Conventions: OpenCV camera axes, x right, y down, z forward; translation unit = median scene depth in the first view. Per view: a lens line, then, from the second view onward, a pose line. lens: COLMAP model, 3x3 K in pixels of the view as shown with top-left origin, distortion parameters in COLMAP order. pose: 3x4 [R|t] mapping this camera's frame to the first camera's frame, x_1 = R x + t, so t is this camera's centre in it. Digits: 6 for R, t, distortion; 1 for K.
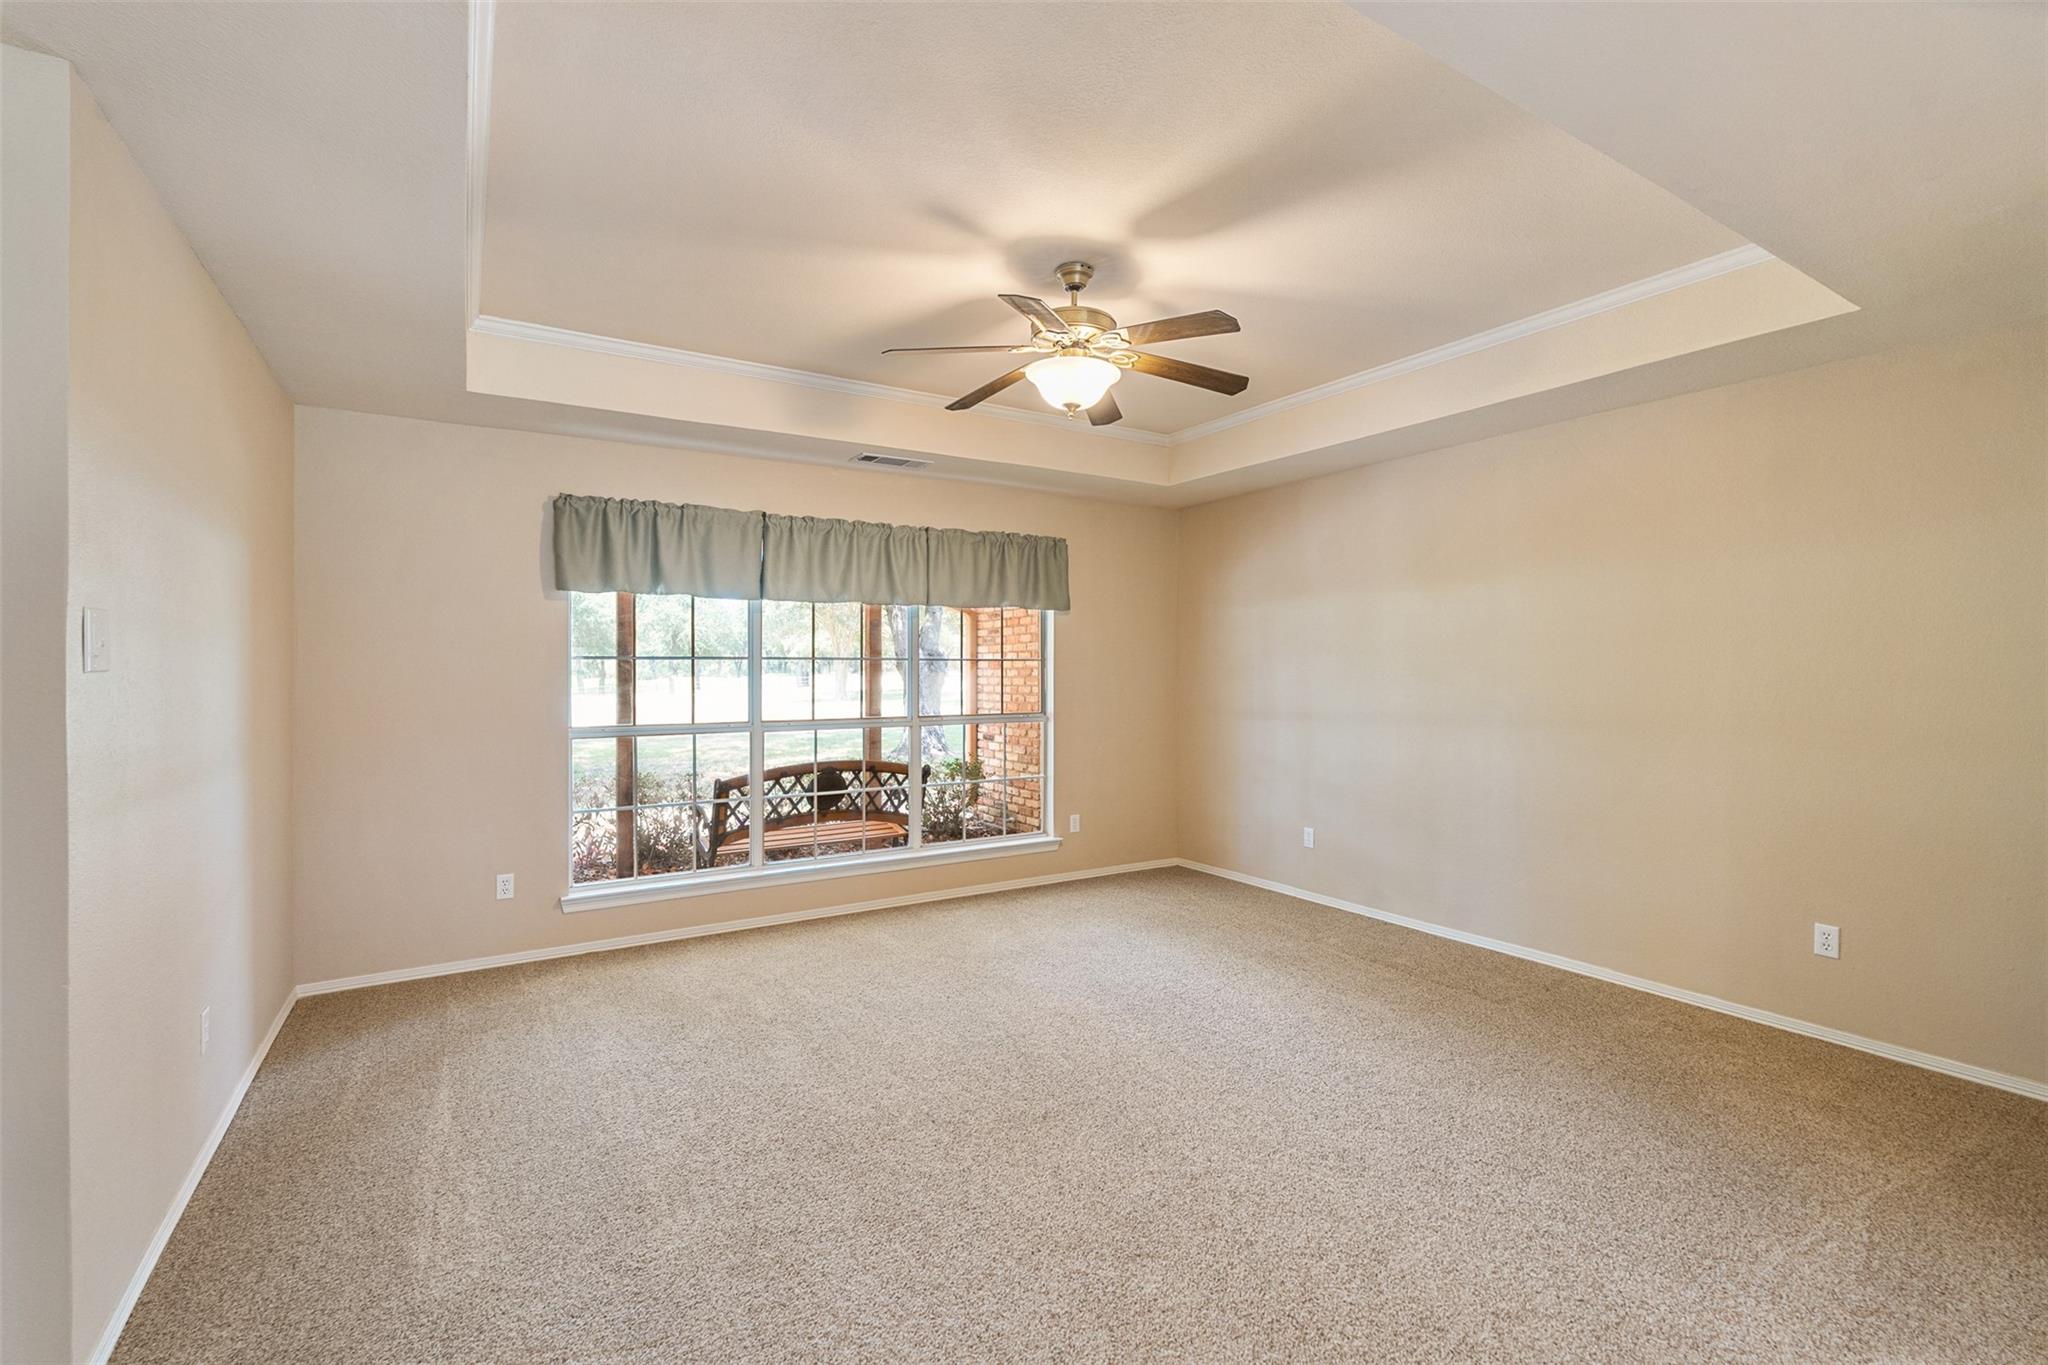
lens RADIAL K [[888.2, 0, 1022.8], [0, 888.2, 670.8], [0, 0, 1]] dist [-0.002704, -0.000054]
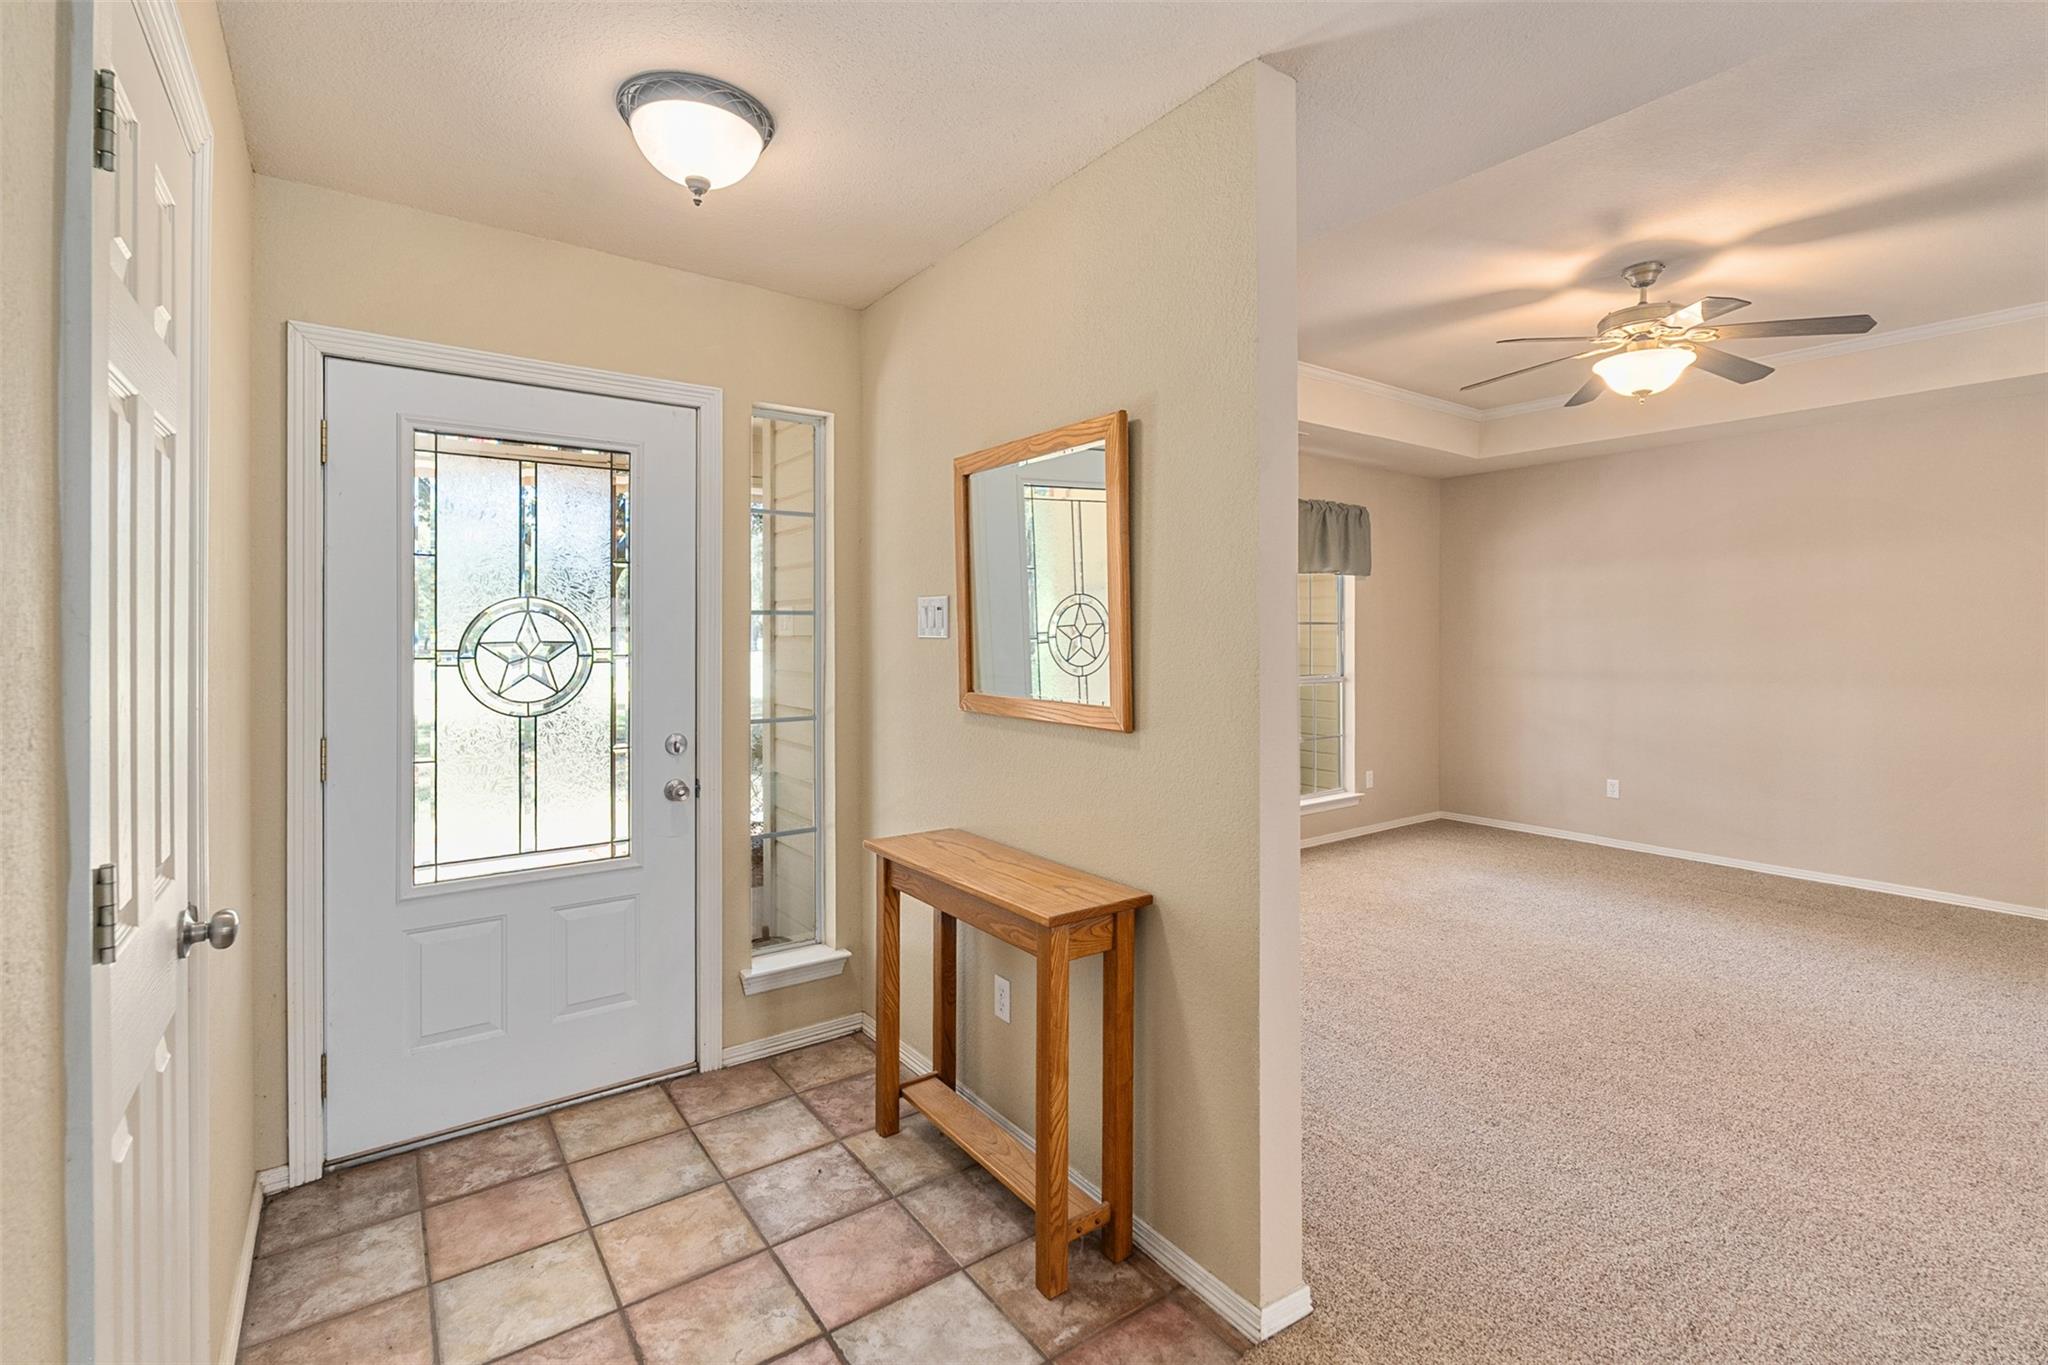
lens RADIAL K [[888.2, 0, 1132.4], [0, 888.2, 641.5], [0, 0, 1]] dist [-0.002704, -0.000054]
pose [[0.996926, -0.001727, 0.078330, -0.390108], [0.000895, 0.999943, 0.010650, -0.002613], [-0.078344, -0.010547, 0.996871, -0.025833]]
